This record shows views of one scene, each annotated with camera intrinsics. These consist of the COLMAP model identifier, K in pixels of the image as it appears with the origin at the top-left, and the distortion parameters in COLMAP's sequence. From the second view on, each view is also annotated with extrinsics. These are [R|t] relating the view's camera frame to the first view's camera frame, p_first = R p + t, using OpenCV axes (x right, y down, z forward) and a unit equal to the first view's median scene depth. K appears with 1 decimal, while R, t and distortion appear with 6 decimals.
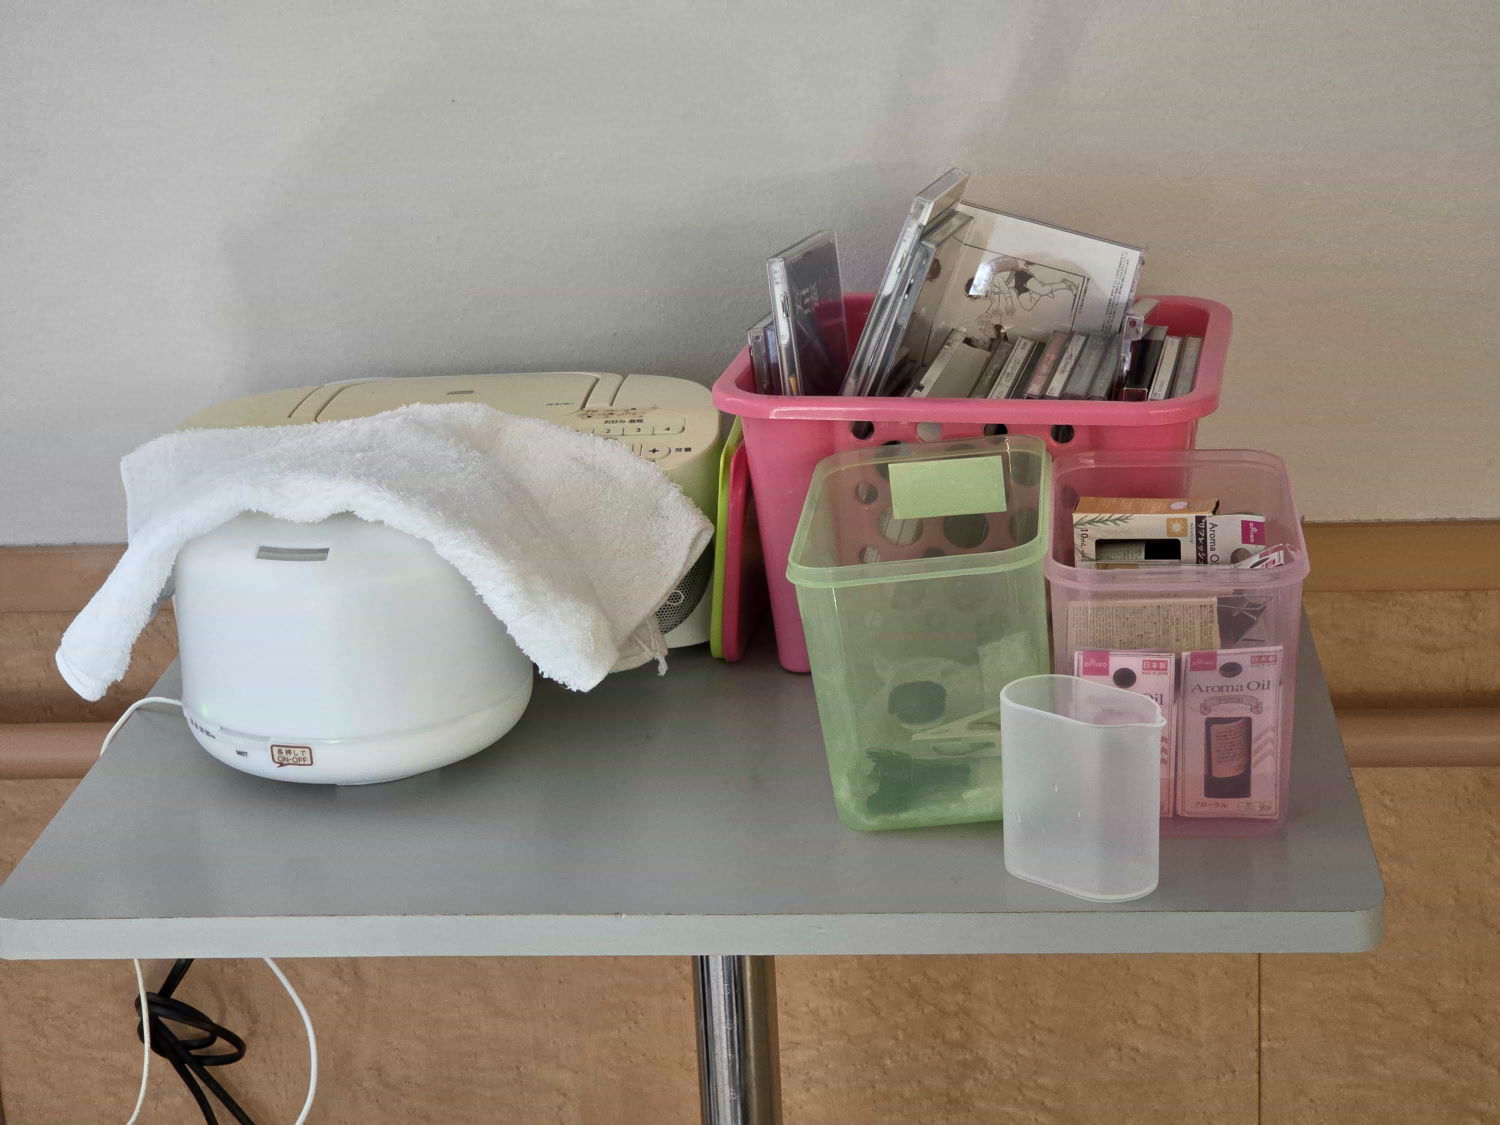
lens RADIAL K [[2901.1, 0, 754.8], [0, 2901.1, 559.1], [0, 0, 1]] dist [-0.214824, 2.713118]
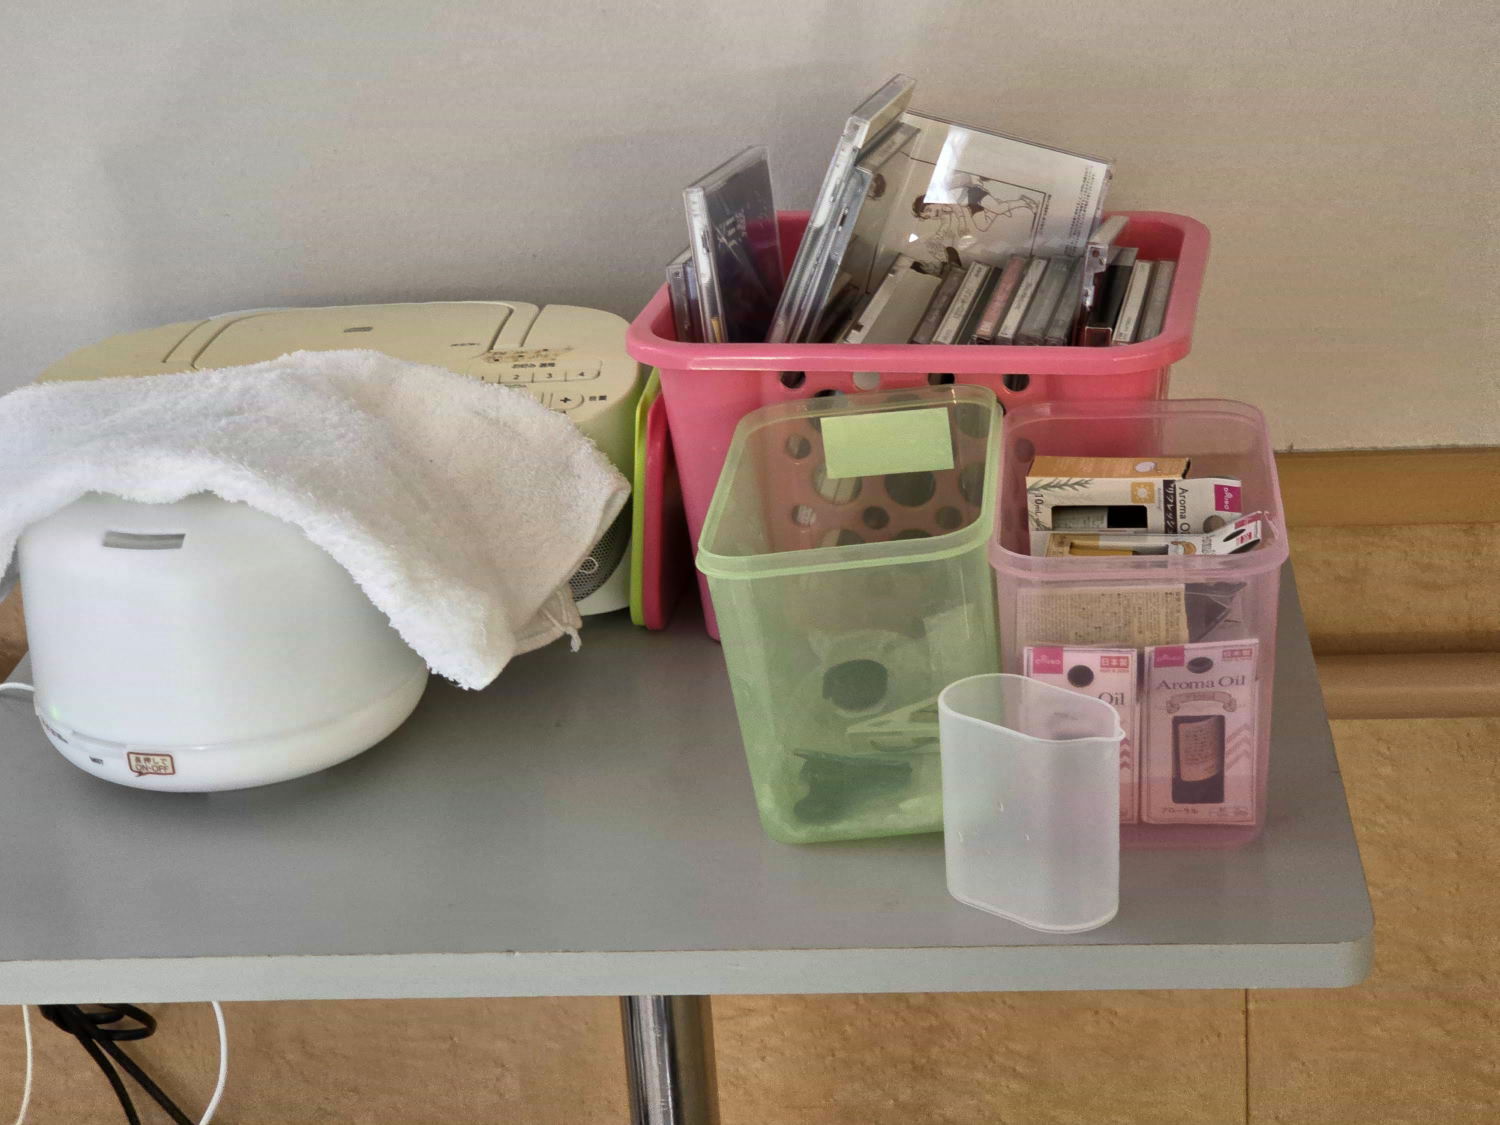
lens RADIAL K [[2901.1, 0, 754.8], [0, 2901.1, 559.1], [0, 0, 1]] dist [-0.214824, 2.713118]
pose [[0.999916, -0.012369, -0.003787, 0.027904], [0.012571, 0.998175, 0.059069, -0.041728], [0.003050, -0.059112, 0.998247, 0.103104]]
